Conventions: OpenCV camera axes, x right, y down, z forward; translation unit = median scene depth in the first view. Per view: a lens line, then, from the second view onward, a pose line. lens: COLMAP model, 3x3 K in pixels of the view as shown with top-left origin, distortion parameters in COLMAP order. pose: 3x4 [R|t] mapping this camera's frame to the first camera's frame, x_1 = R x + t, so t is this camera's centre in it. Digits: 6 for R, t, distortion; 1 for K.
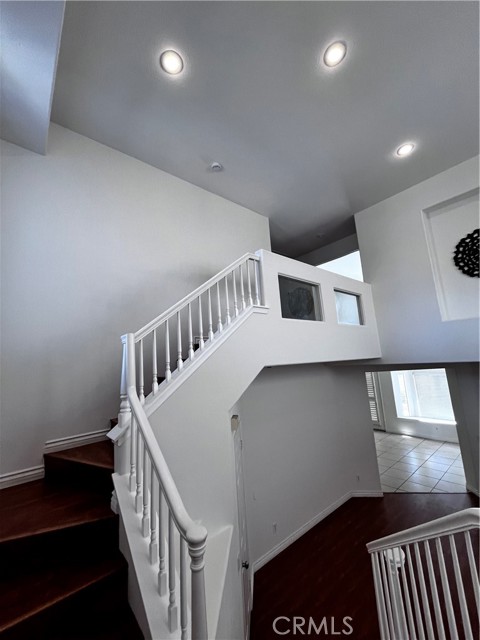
lens RADIAL K [[258.9, 0, 240.0], [0, 258.9, 320.0], [0, 0, 1]] dist [-0.001039, -0.000681]
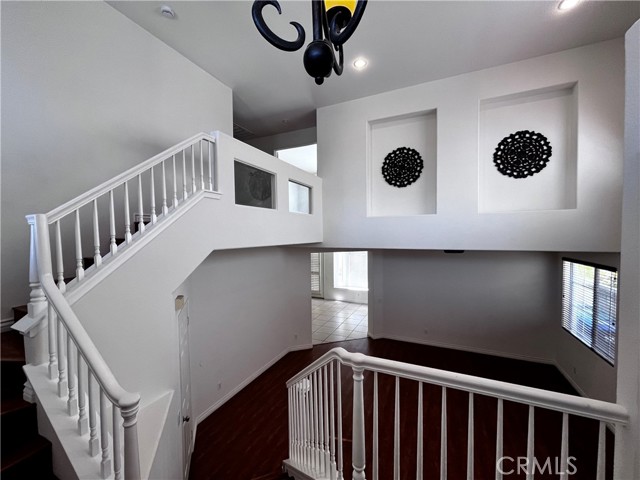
lens RADIAL K [[258.9, 0, 318.9], [0, 258.9, 241.7], [0, 0, 1]] dist [-0.001039, -0.000681]
pose [[0.905926, 0.036870, 0.421827, 0.036194], [-0.111953, 0.981608, 0.154634, -0.063246], [-0.408368, -0.187312, 0.893393, -0.107293]]
